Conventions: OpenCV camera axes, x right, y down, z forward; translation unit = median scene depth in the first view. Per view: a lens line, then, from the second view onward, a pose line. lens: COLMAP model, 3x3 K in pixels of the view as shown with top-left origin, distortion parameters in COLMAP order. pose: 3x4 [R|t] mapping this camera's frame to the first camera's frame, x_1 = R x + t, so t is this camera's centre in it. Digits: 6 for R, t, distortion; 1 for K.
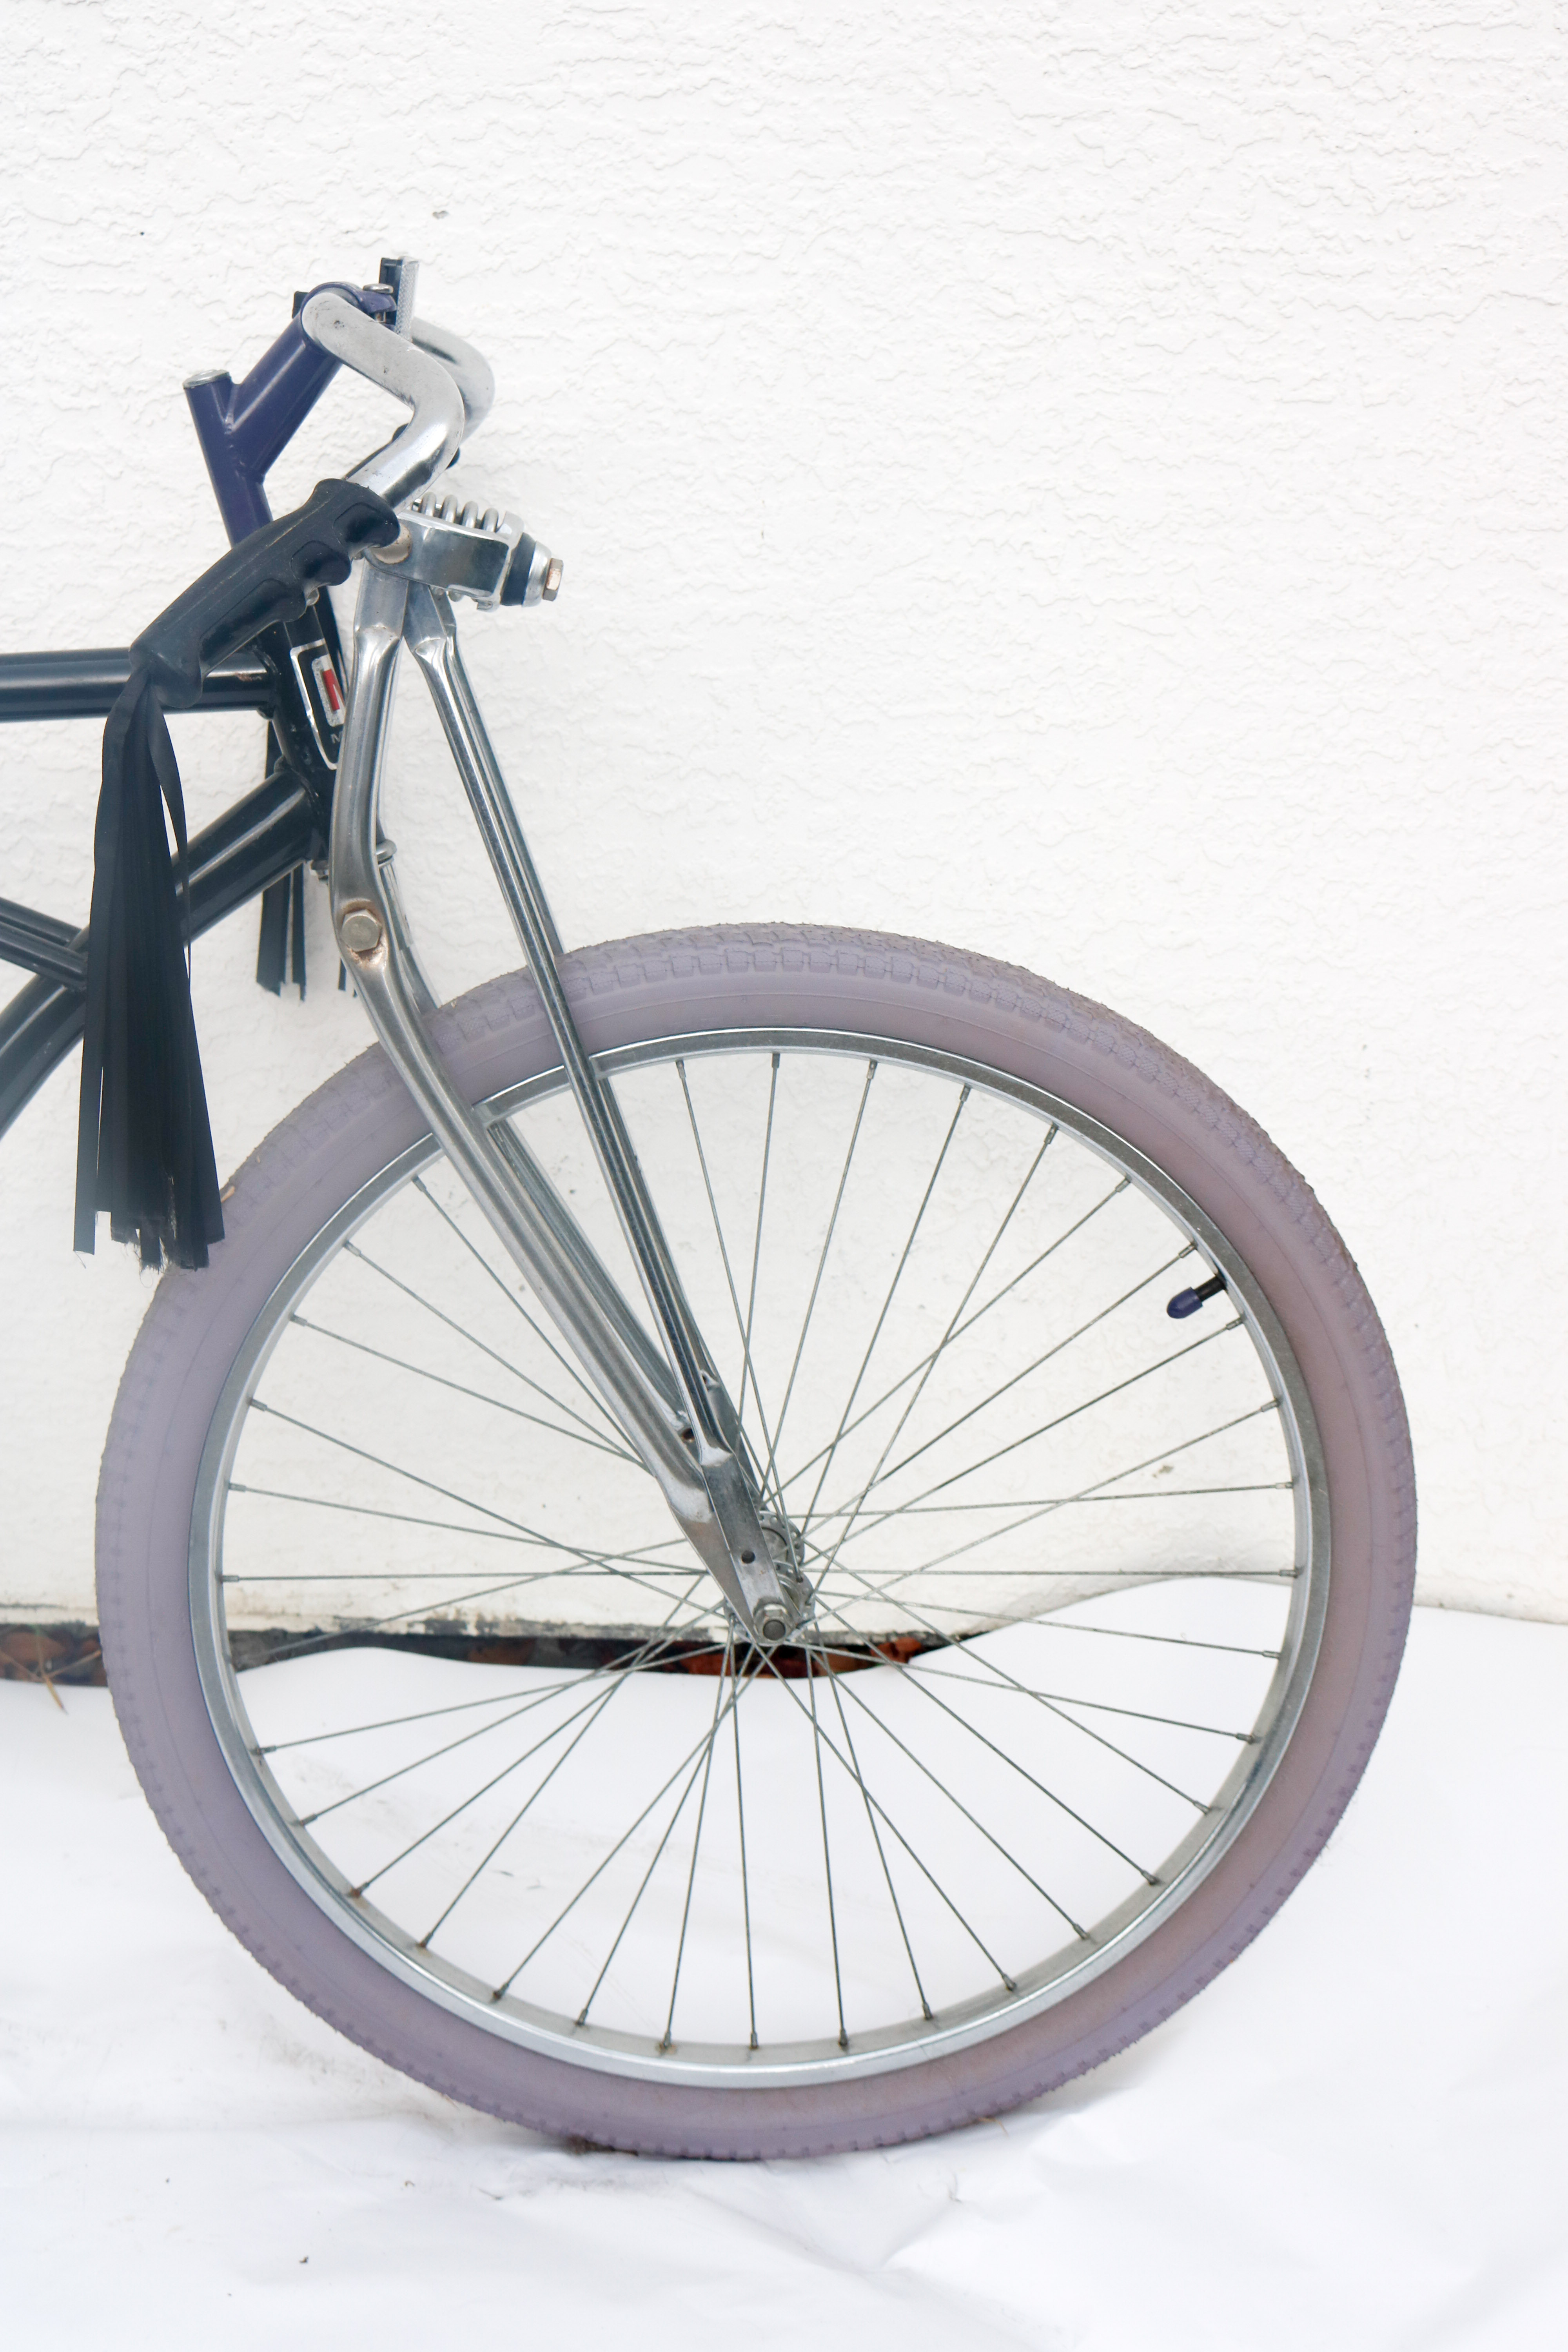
lens RADIAL K [[3068.1, 0, 781.3], [0, 3068.1, 1186.2], [0, 0, 1]] dist [-0.070208, 0.000000]
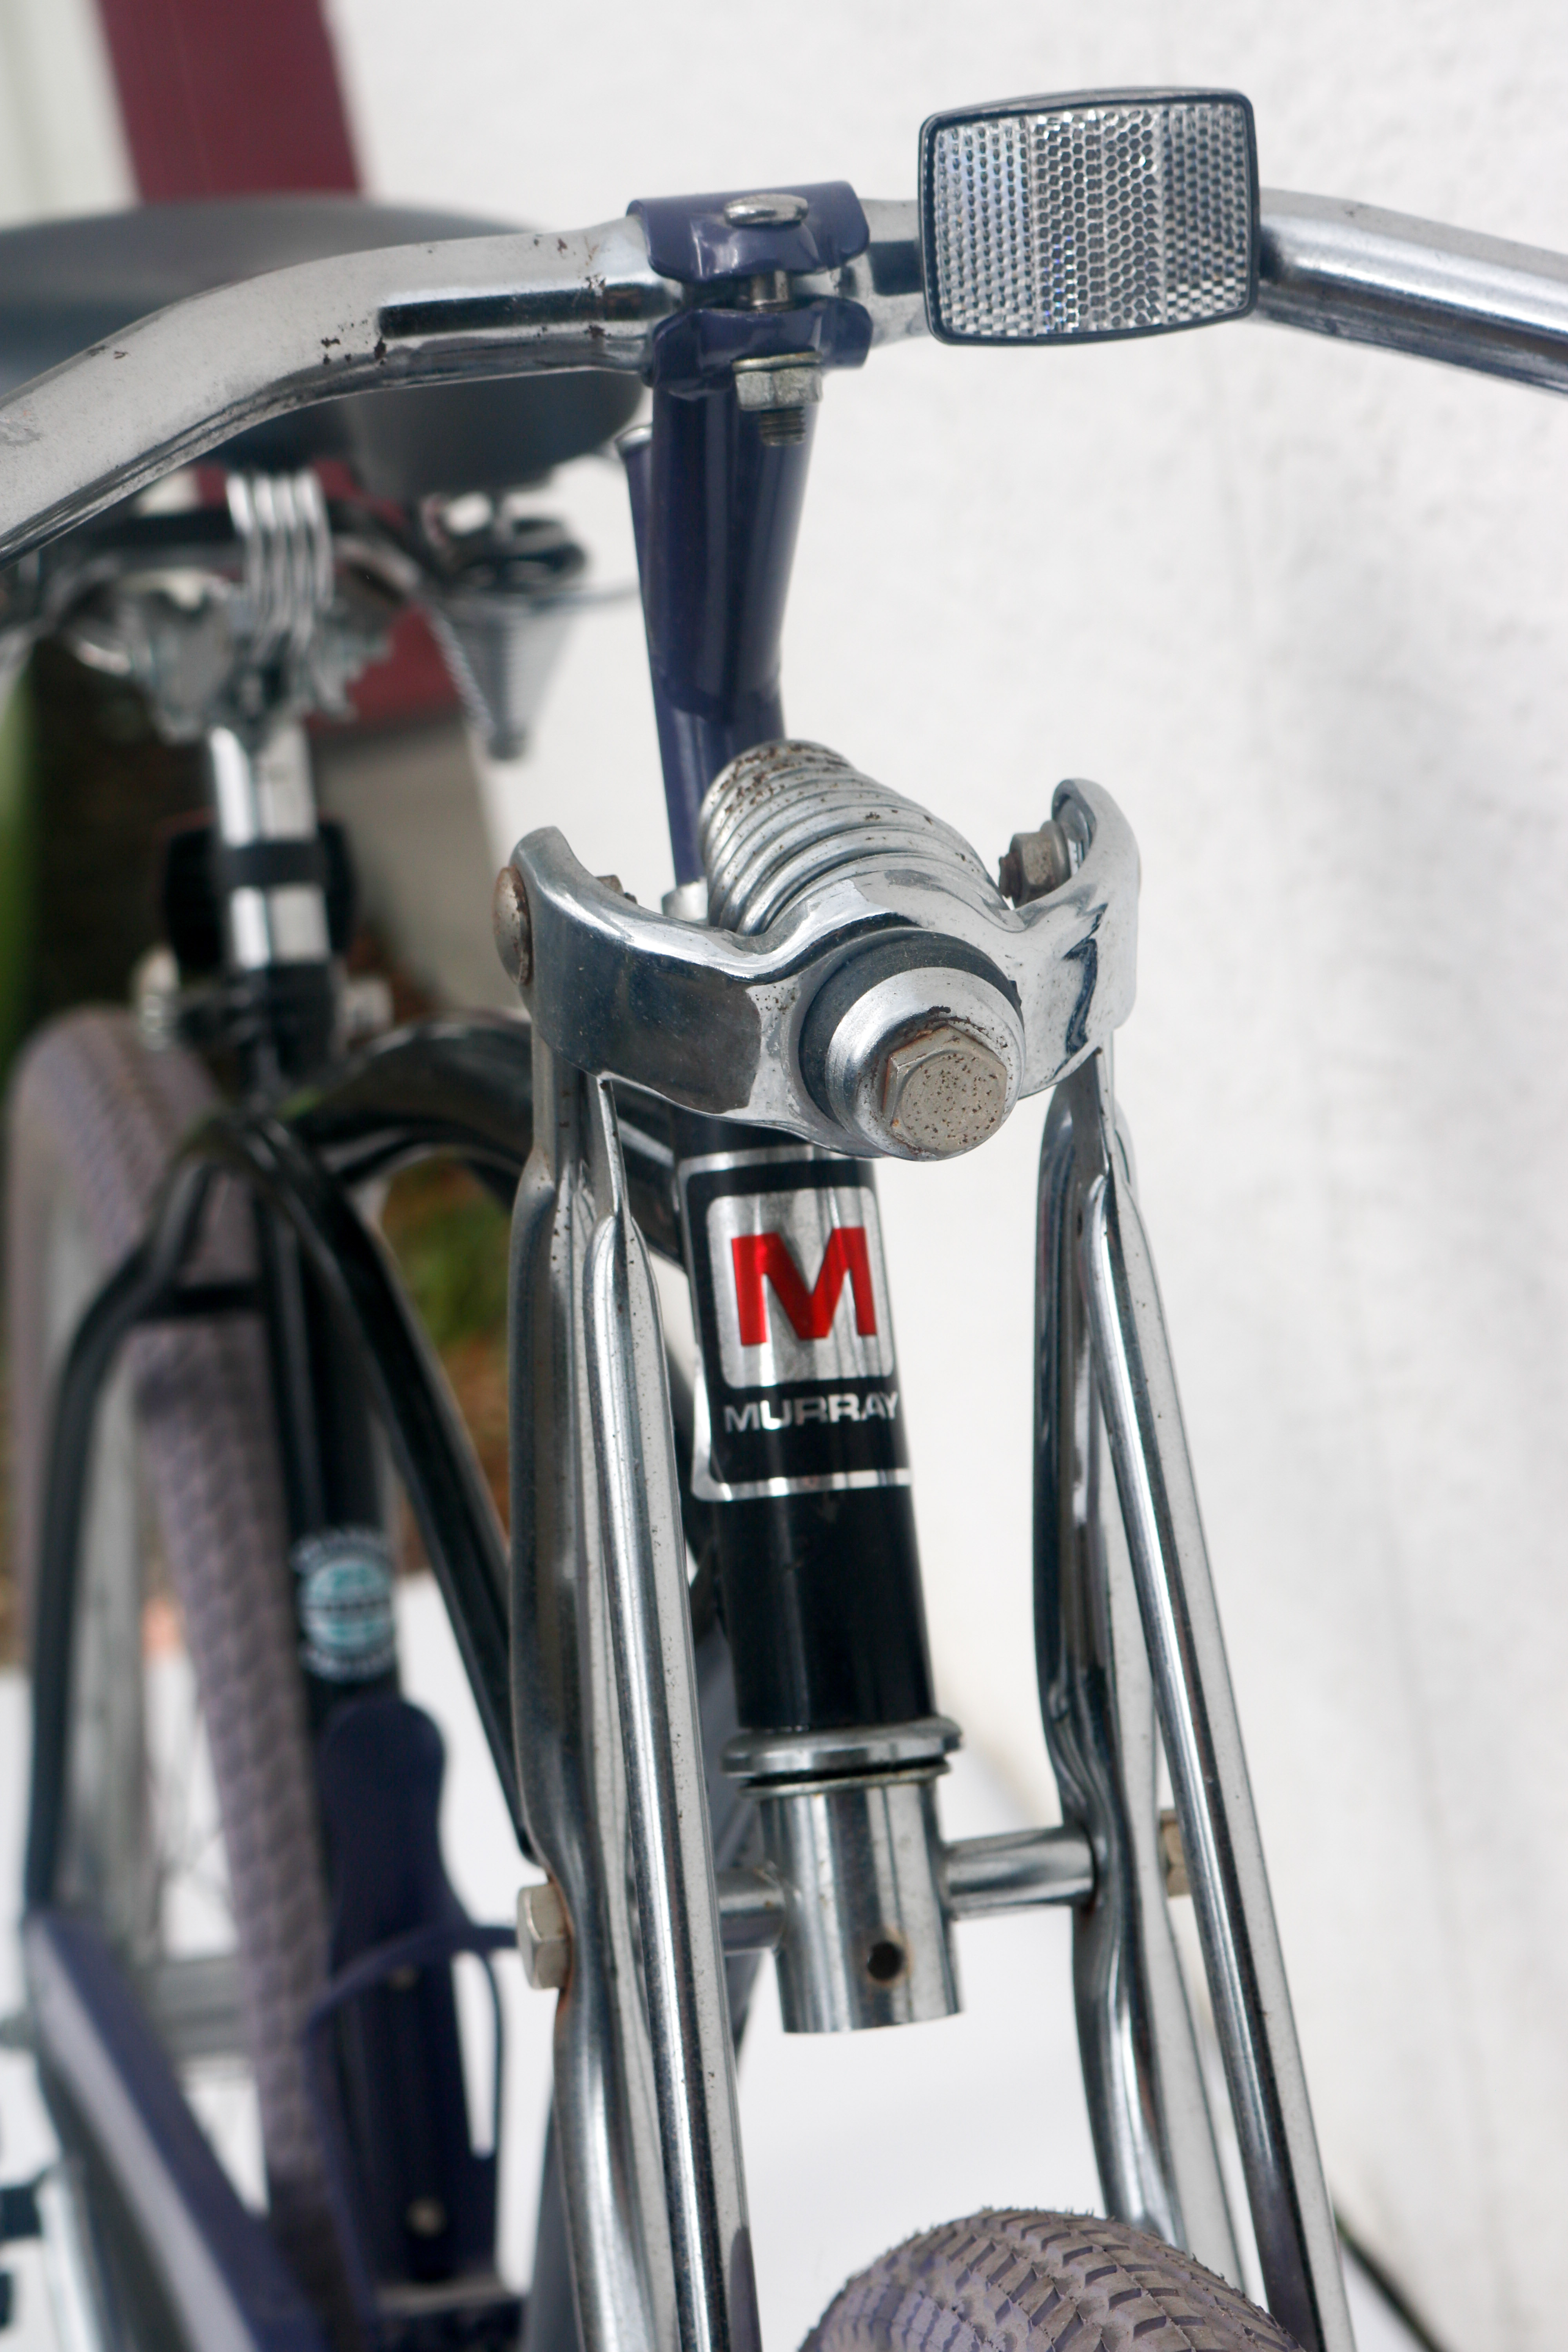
lens RADIAL K [[5605.2, 0, 783.5], [0, 5605.2, 1189.3], [0, 0, 1]] dist [0.070278, 0.000000]
pose [[0.146040, 0.173145, -0.974009, 0.432308], [-0.212930, 0.966990, 0.139971, -0.230102], [0.966092, 0.186955, 0.178087, 0.755254]]
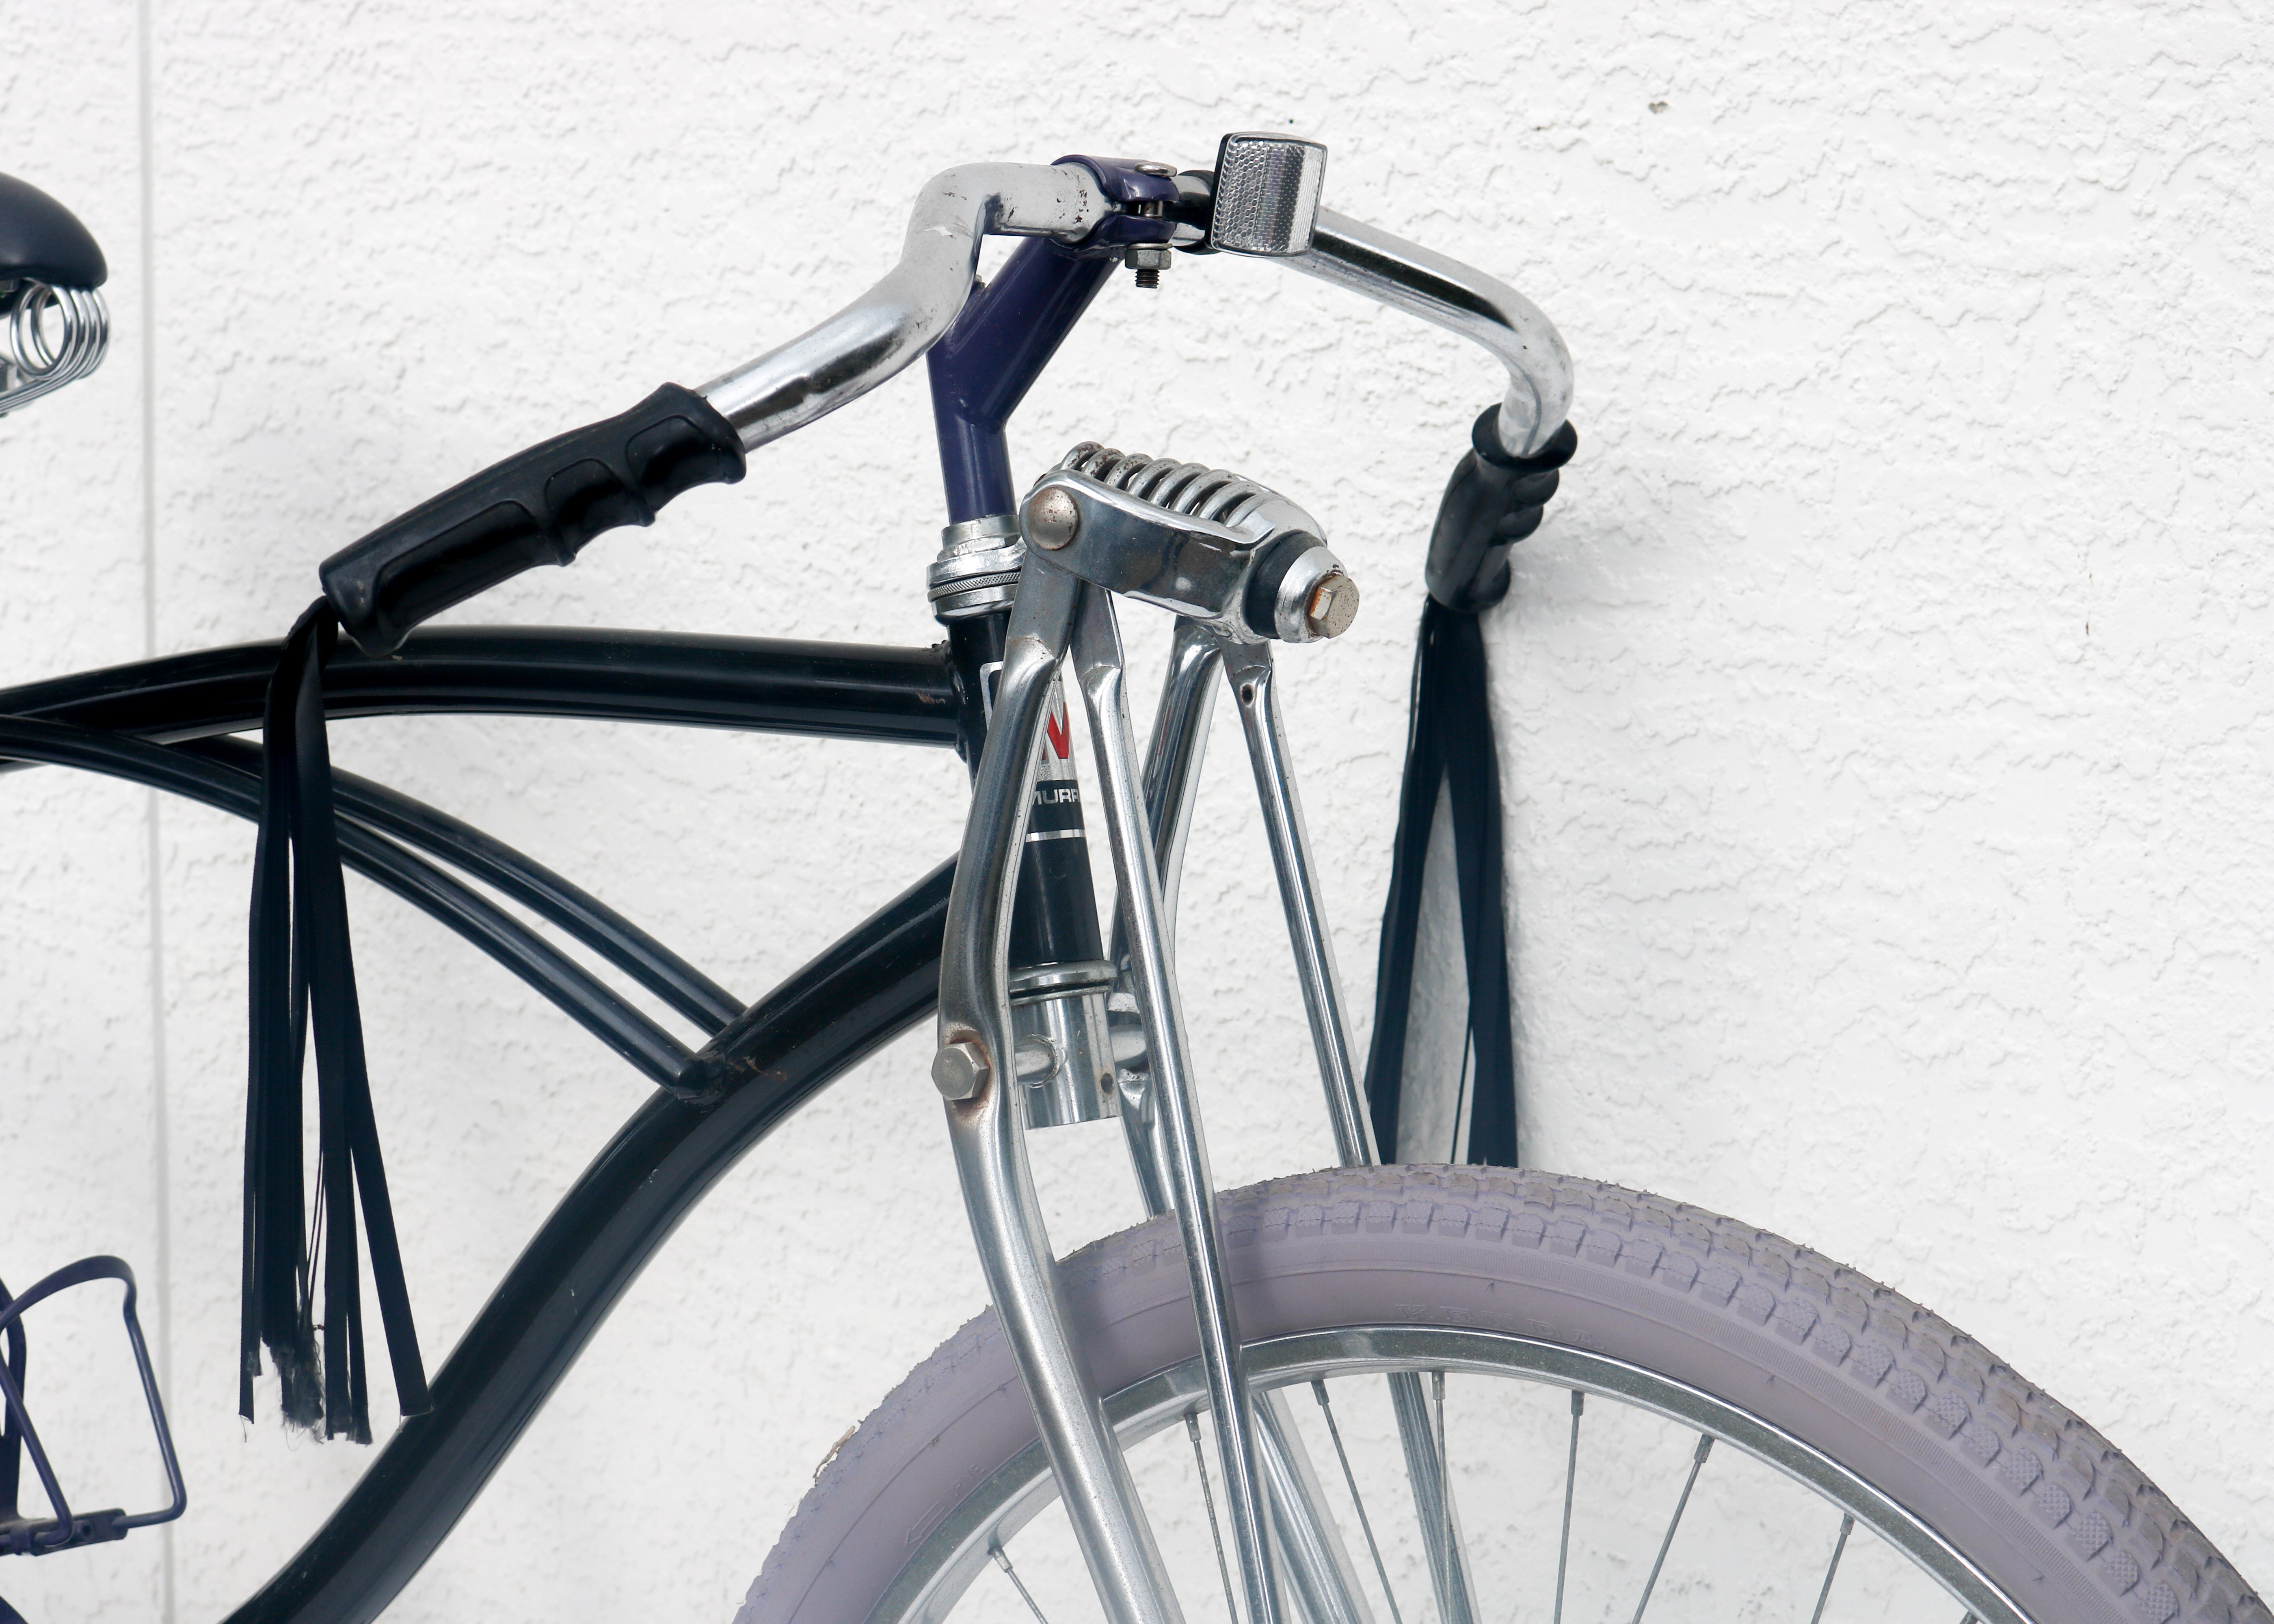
lens RADIAL K [[4796.0, 0, 1126.4], [0, 4796.0, 847.7], [0, 0, 1]] dist [-0.000011, 0.000000]
pose [[0.767809, 0.116996, -0.629906, 0.476059], [-0.236162, 0.965636, -0.108512, -0.020590], [0.595564, 0.232076, 0.769054, 0.157858]]
